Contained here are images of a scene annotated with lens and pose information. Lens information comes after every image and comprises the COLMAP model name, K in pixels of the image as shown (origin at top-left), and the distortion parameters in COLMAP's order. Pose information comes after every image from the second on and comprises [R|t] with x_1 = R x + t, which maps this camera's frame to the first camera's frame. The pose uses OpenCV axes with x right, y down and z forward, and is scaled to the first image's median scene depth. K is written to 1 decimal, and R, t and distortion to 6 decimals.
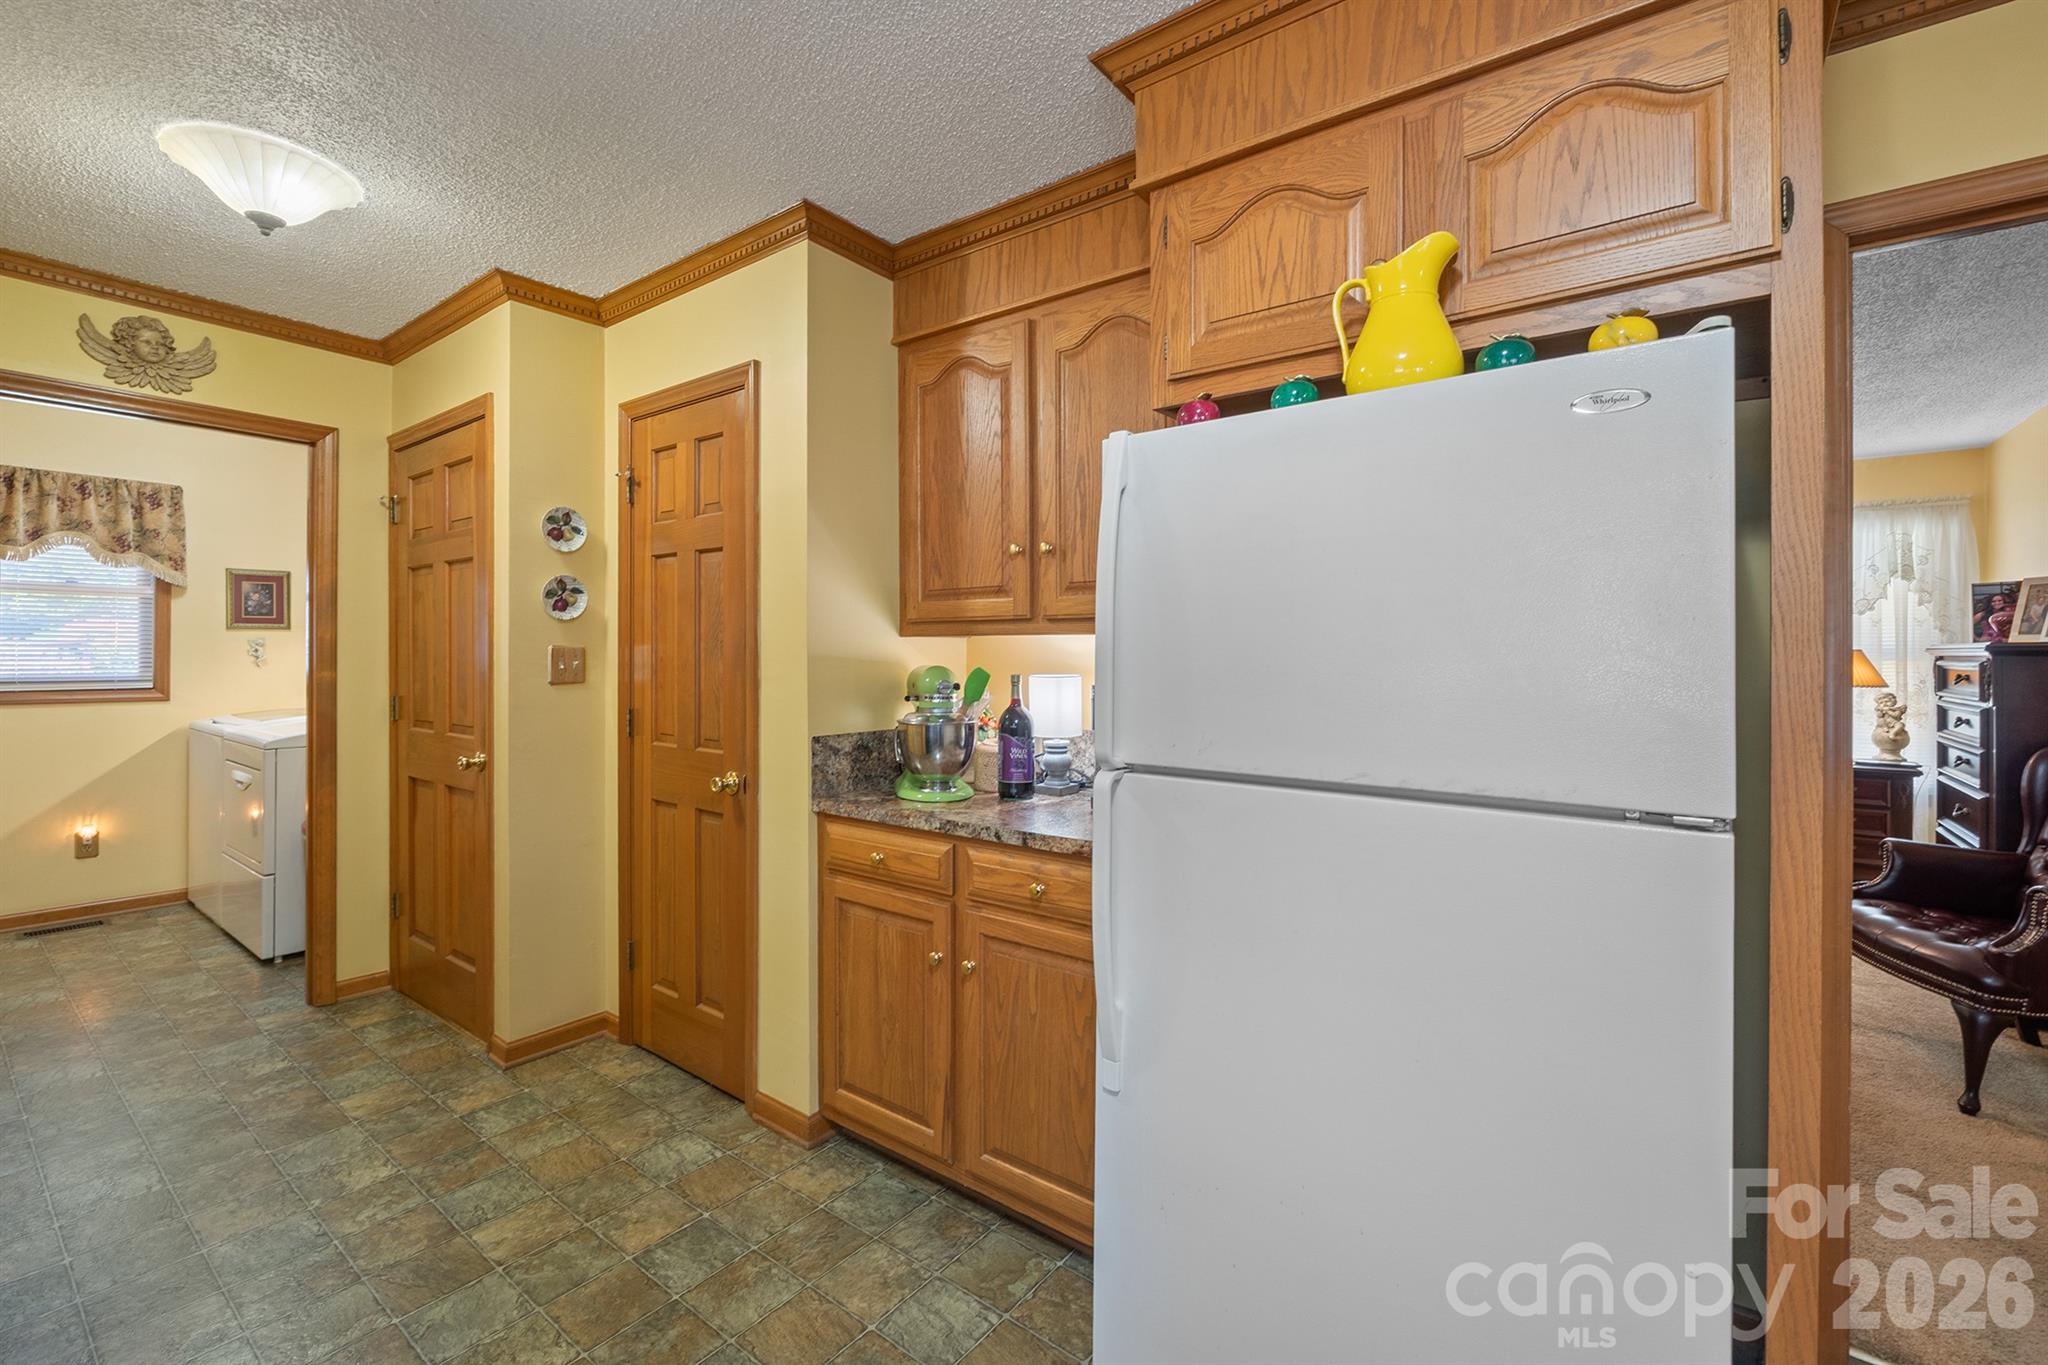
lens RADIAL K [[890.8, 0, 1015.9], [0, 890.8, 656.3], [0, 0, 1]] dist [-0.000876, -0.000461]
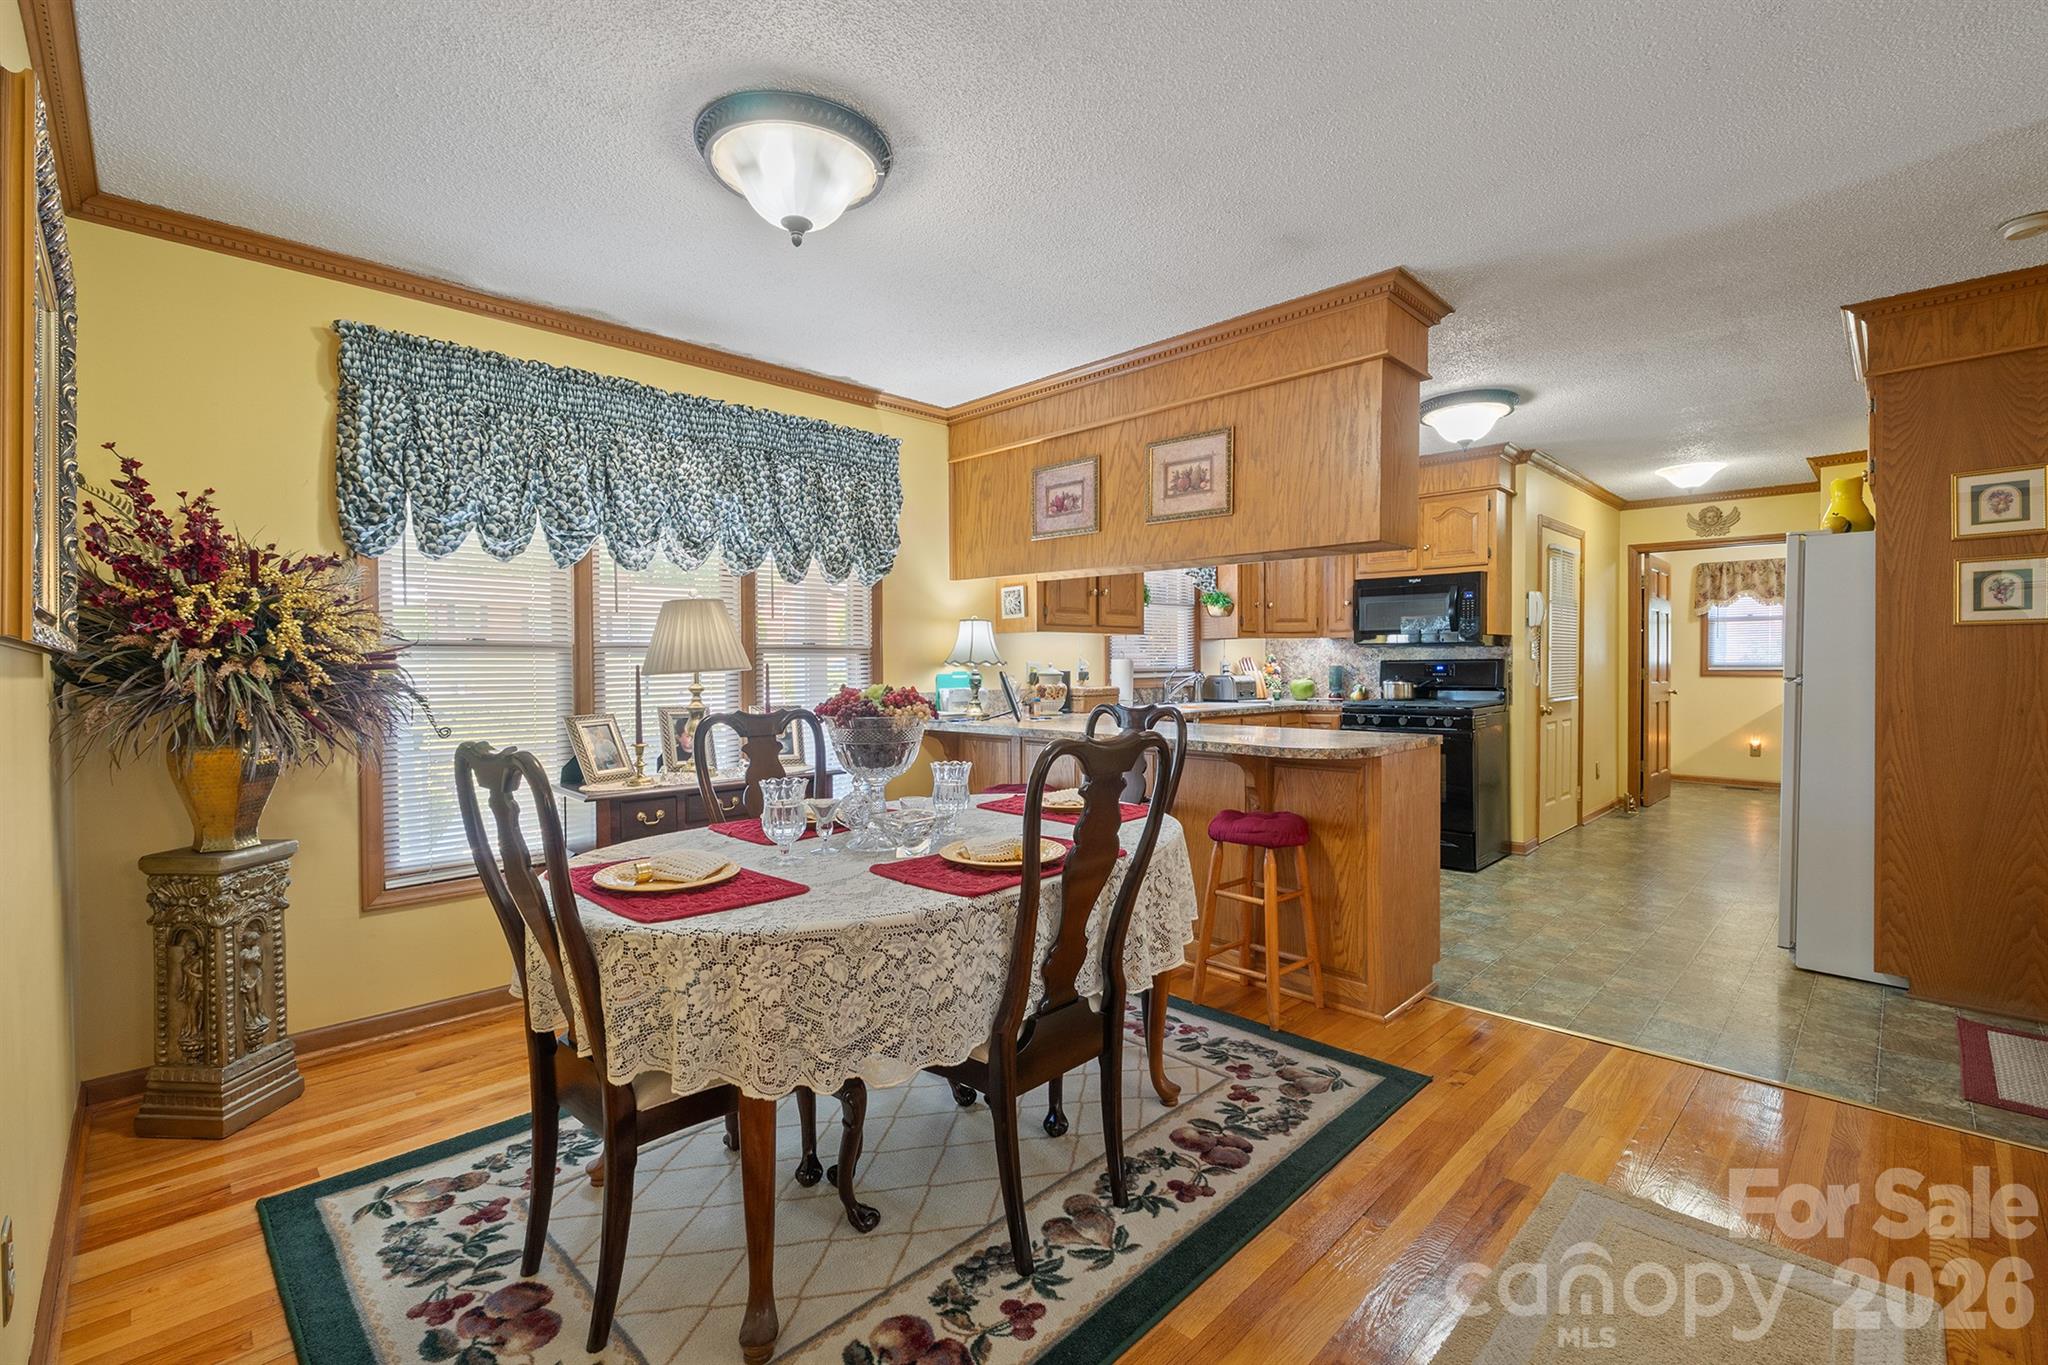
lens RADIAL K [[896.8, 0, 1015.2], [0, 896.8, 677.9], [0, 0, 1]] dist [-0.015163, -0.000103]
pose [[-0.124060, 0.008282, -0.992240, 1.077025], [0.005751, 0.999954, 0.007627, 0.030201], [0.992258, -0.004760, -0.124102, -0.364460]]
